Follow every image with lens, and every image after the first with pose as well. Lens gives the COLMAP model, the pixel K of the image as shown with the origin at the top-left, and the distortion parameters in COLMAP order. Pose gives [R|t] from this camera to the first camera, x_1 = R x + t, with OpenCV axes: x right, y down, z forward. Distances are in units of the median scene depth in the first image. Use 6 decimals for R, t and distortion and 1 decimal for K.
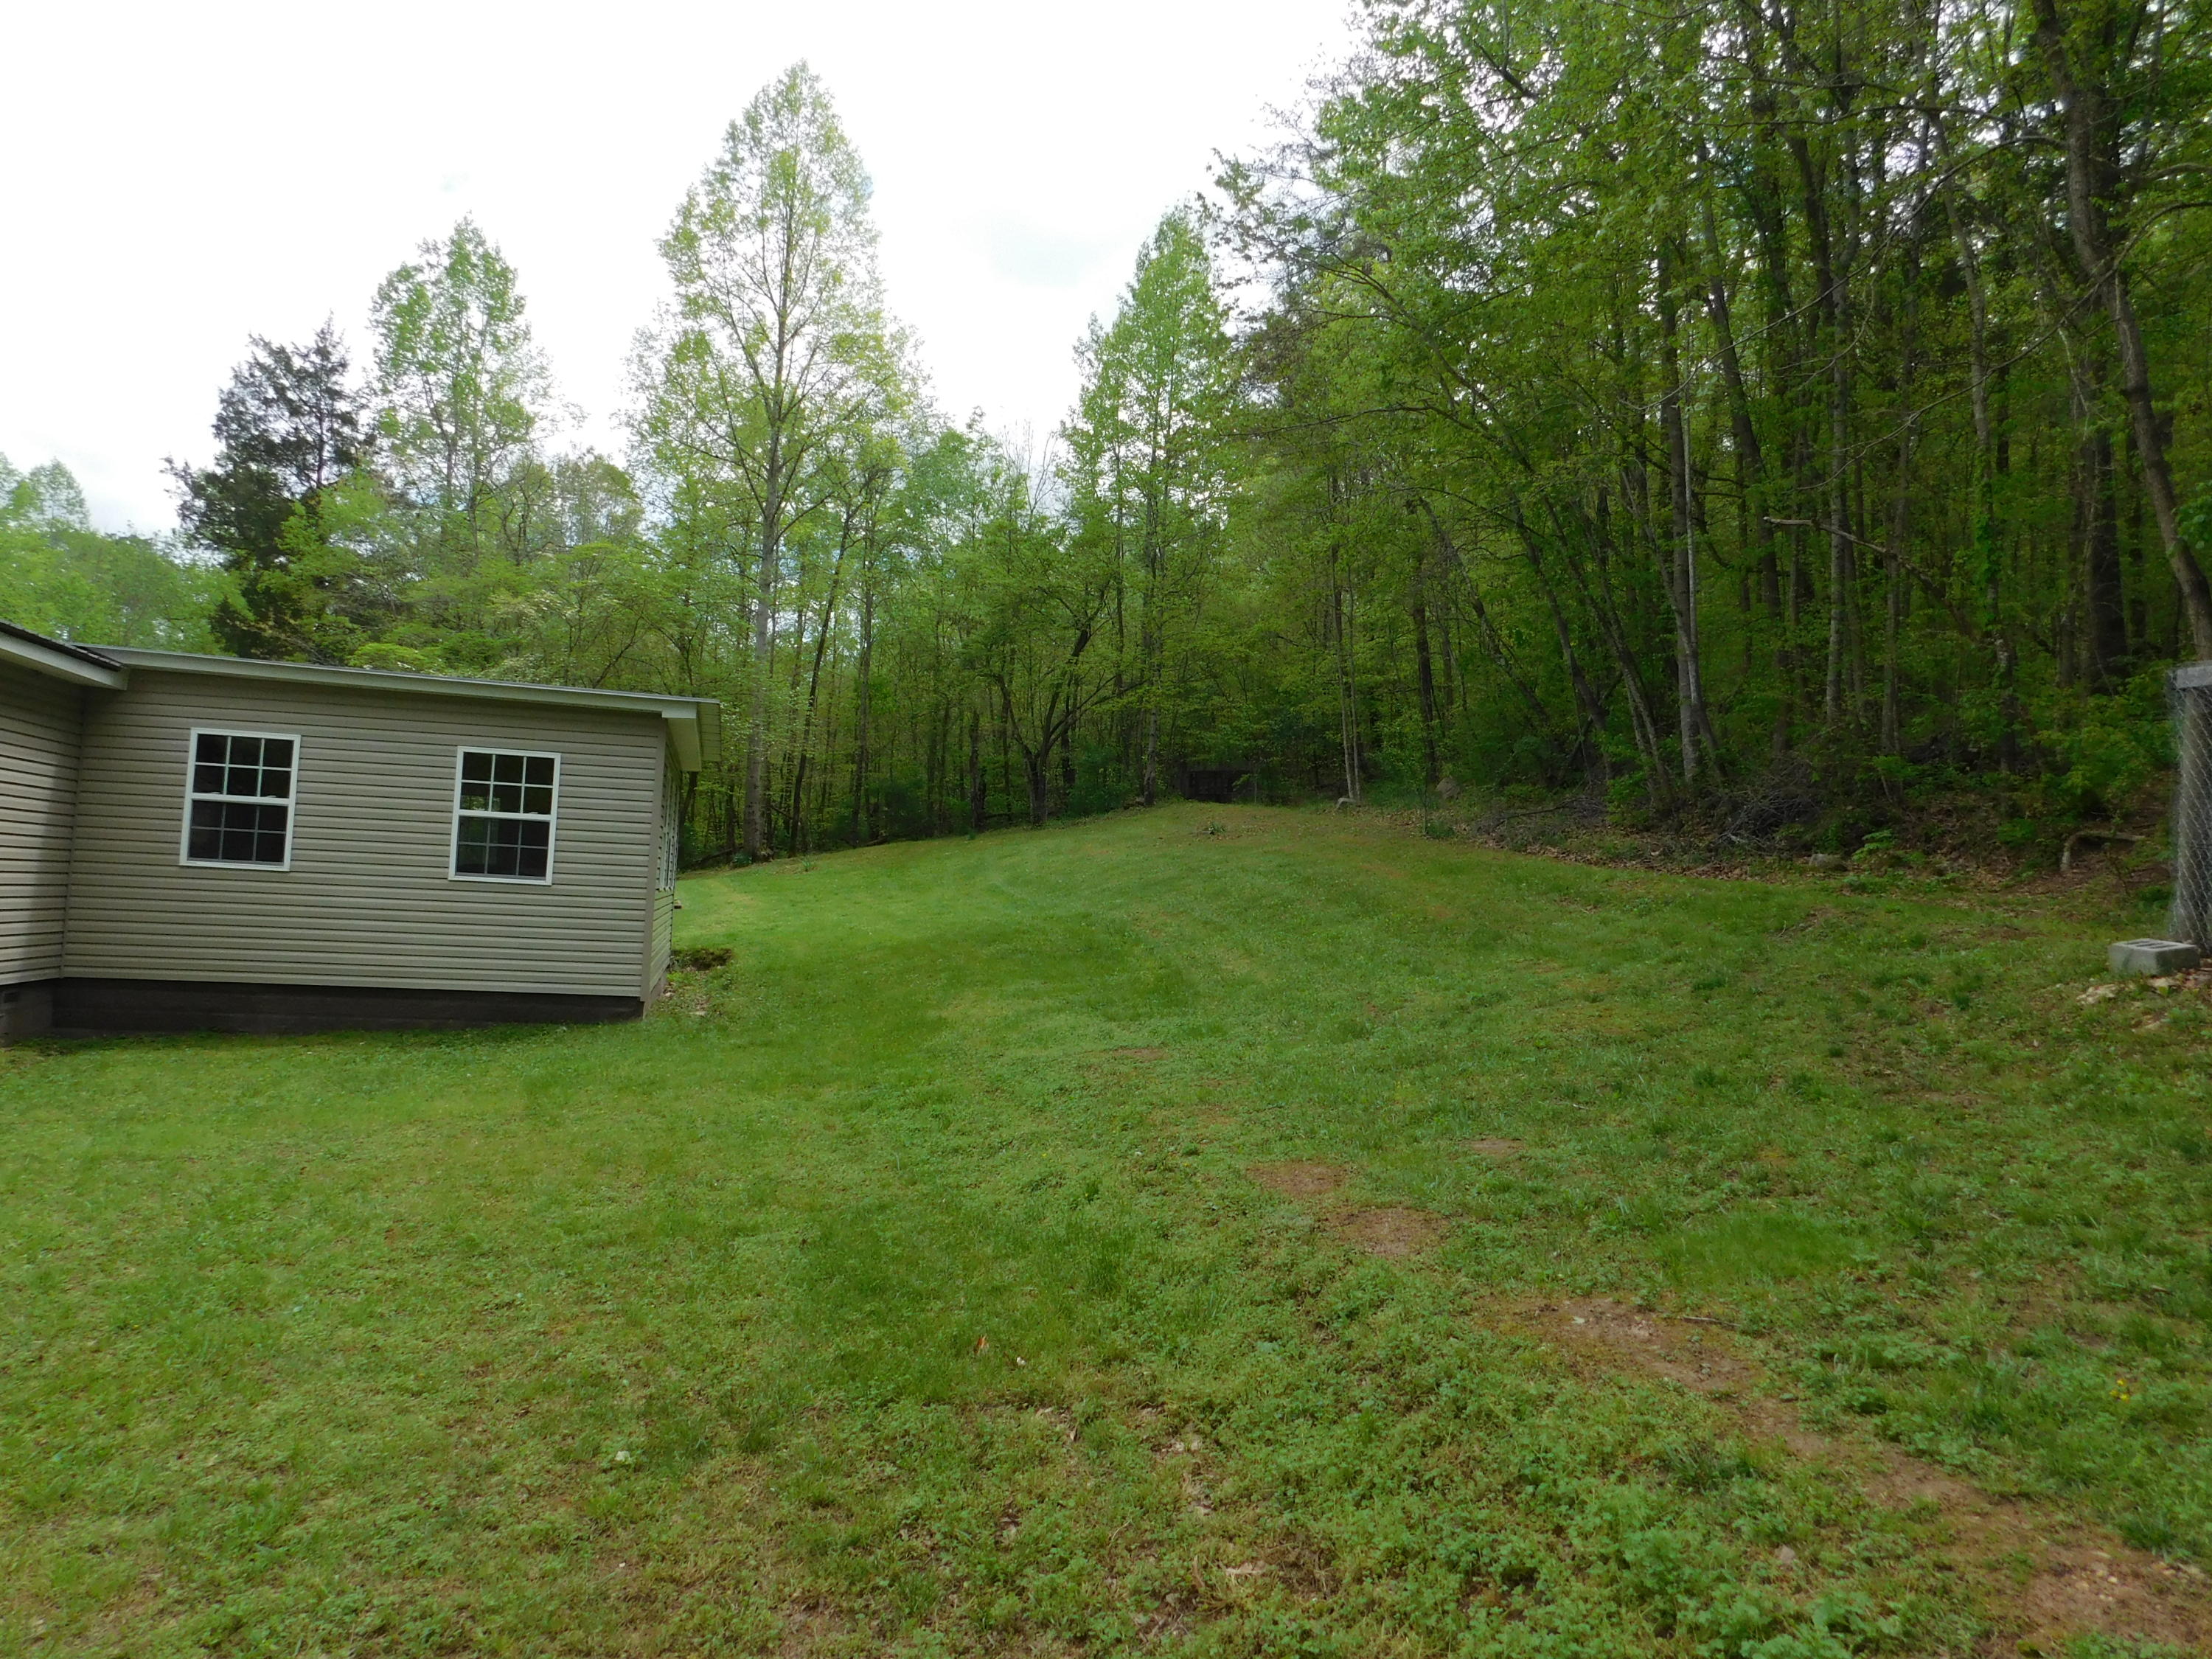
lens RADIAL K [[1559.5, 0, 1106.0], [0, 1559.5, 829.5], [0, 0, 1]] dist [-0.073895, 0.079159]
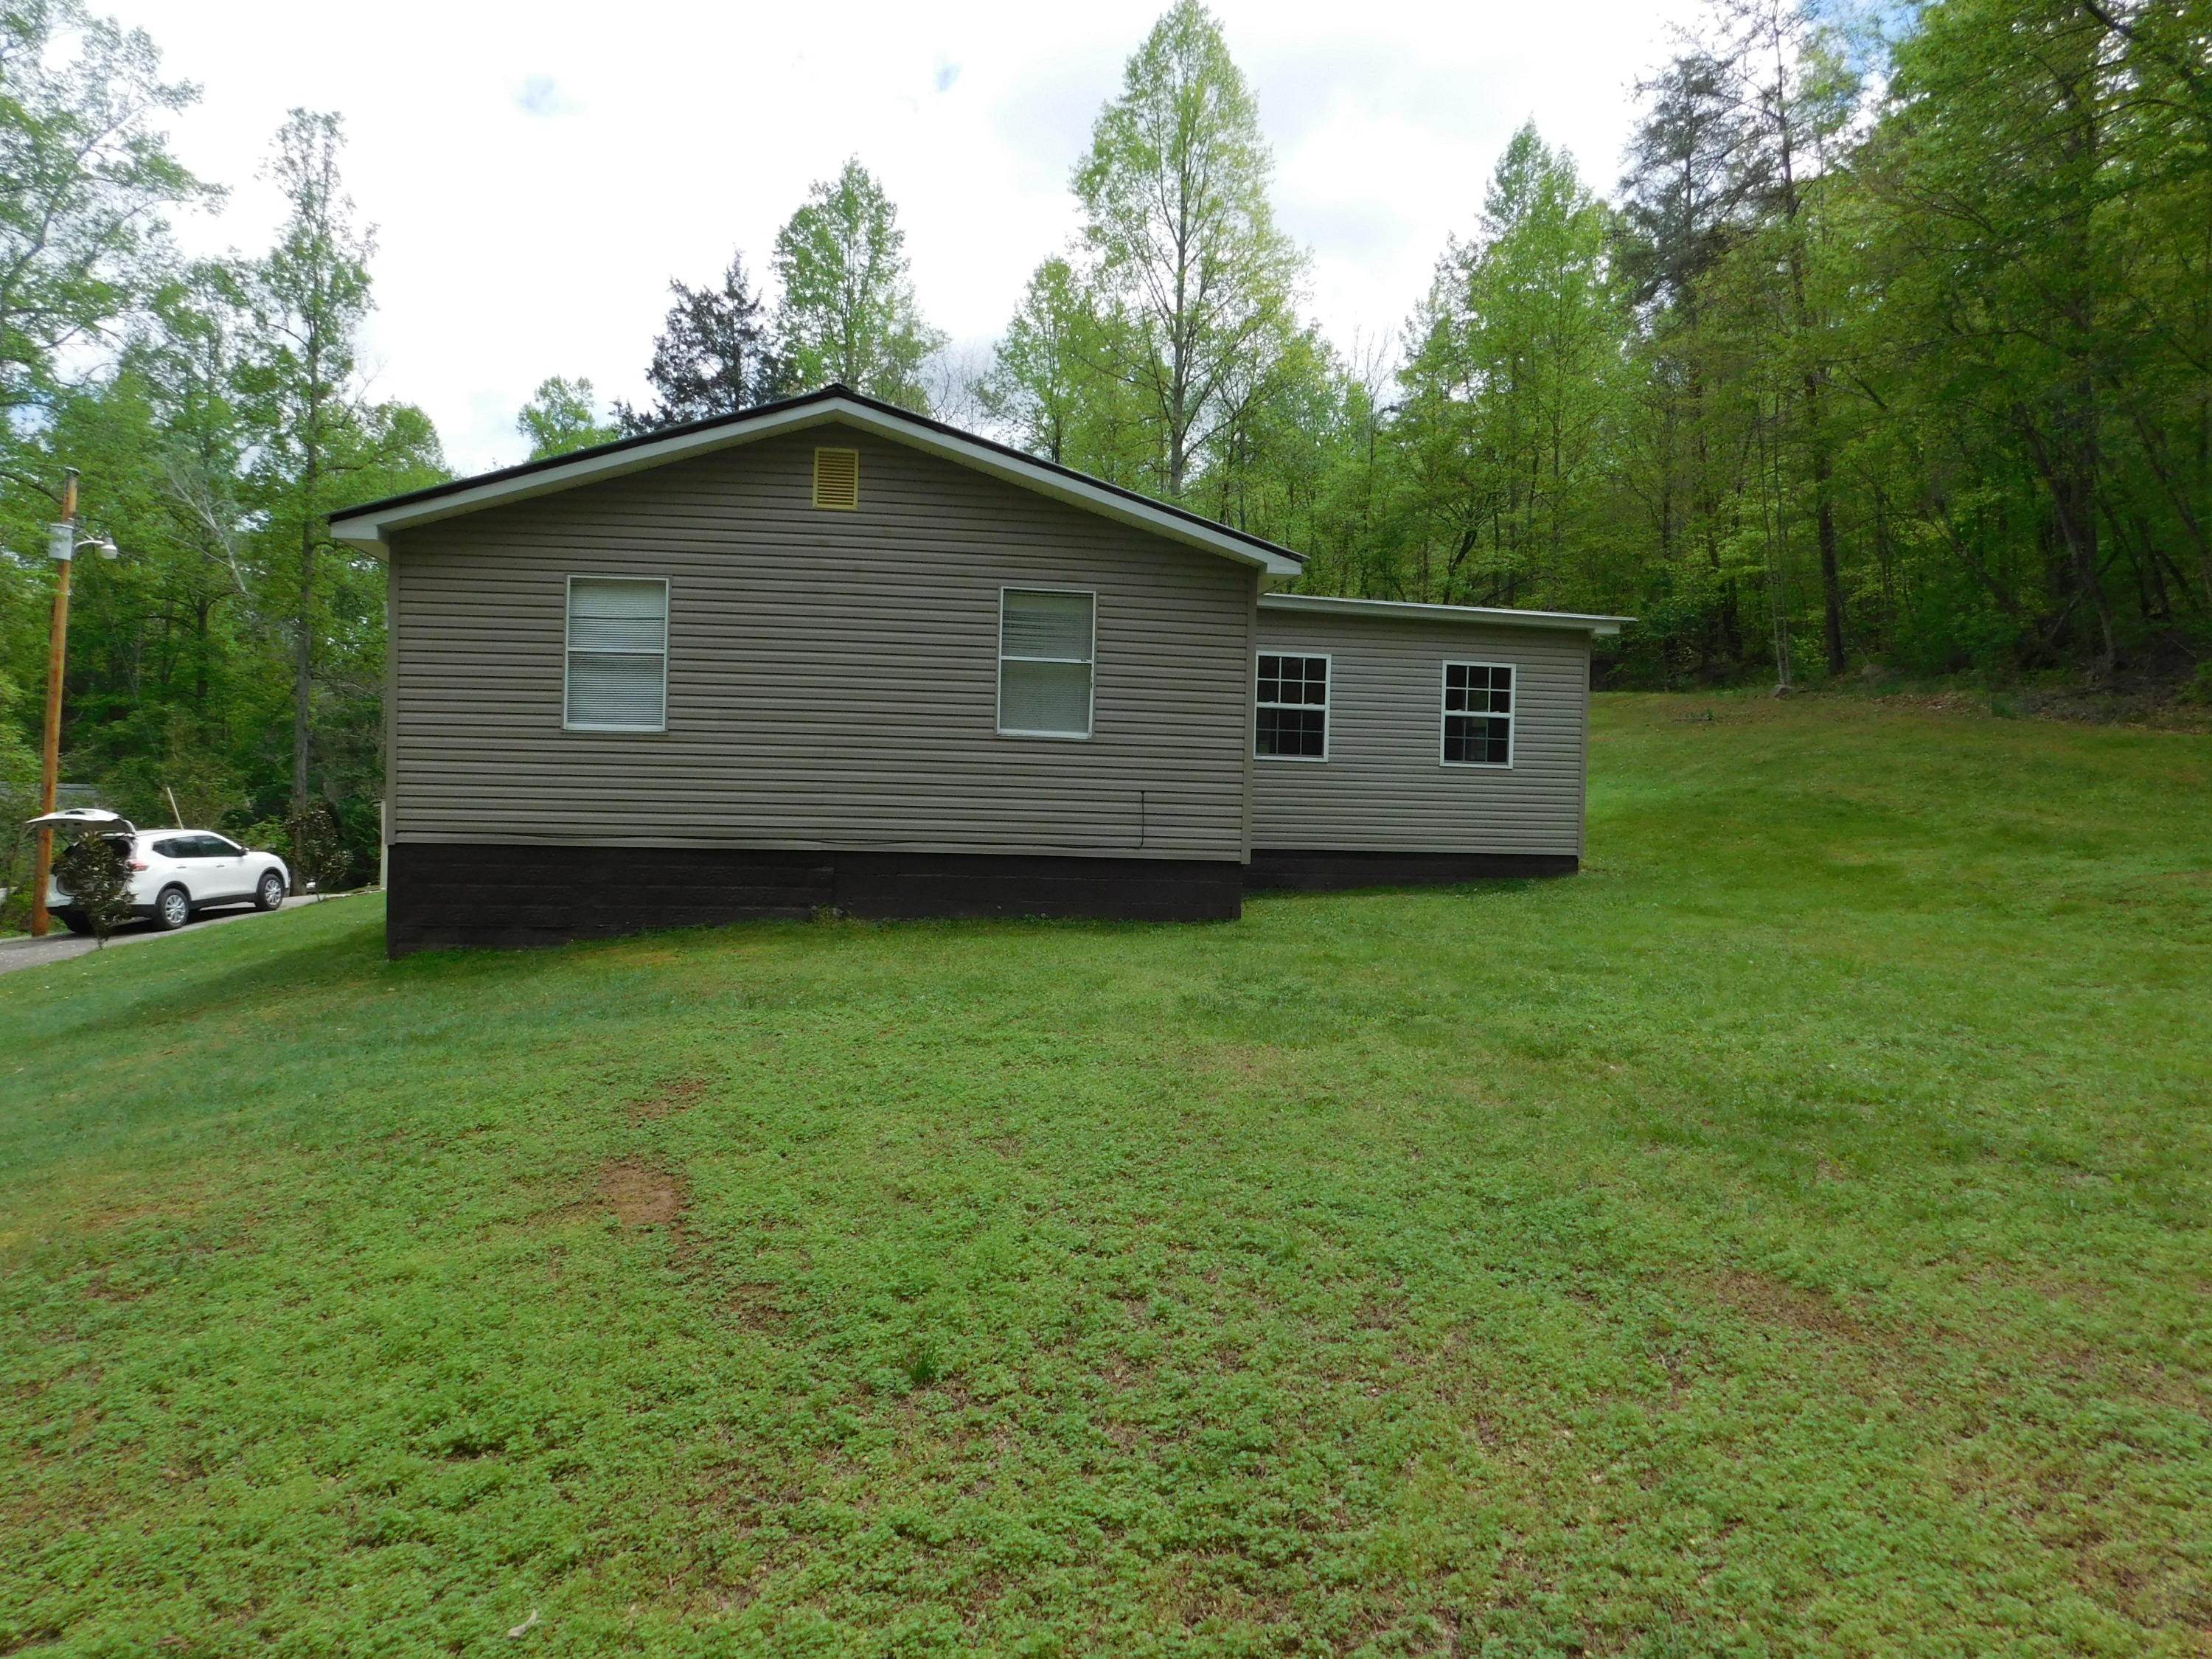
lens RADIAL K [[1559.5, 0, 1106.0], [0, 1559.5, 829.5], [0, 0, 1]] dist [-0.073895, 0.079159]
pose [[0.996262, -0.020268, -0.083966, -0.179952], [0.026003, 0.997361, 0.067782, -0.002797], [0.082371, -0.069712, 0.994161, -0.089062]]
